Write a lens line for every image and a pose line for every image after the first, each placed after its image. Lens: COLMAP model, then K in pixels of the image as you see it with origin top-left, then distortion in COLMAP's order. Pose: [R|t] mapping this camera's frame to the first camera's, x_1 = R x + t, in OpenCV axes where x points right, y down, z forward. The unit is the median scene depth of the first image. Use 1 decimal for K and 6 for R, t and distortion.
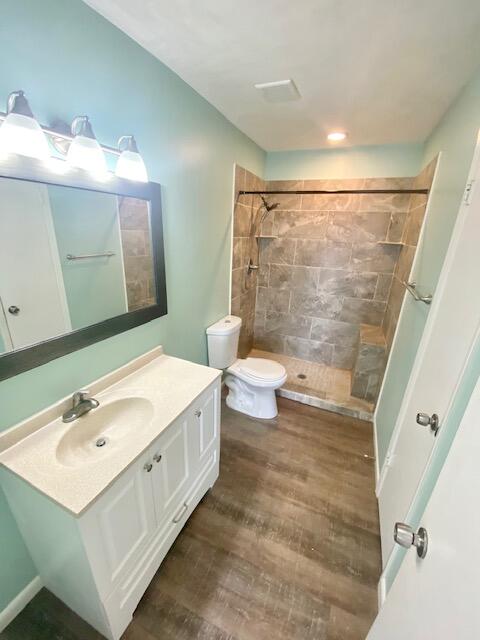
lens RADIAL K [[260.3, 0, 233.7], [0, 260.3, 323.1], [0, 0, 1]] dist [-0.002465, -0.007814]
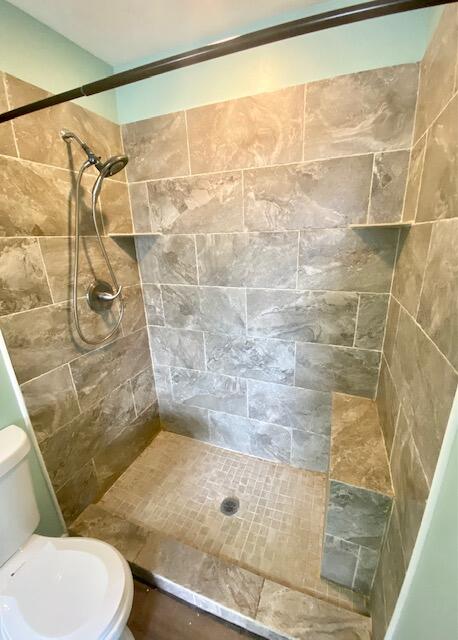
lens RADIAL K [[275.4, 0, 232.7], [0, 275.4, 323.8], [0, 0, 1]] dist [0.002027, -0.000927]
pose [[0.995858, -0.081587, 0.040130, 0.281102], [0.082867, 0.996067, -0.031355, -0.128082], [-0.037414, 0.034551, 0.998702, 0.471051]]
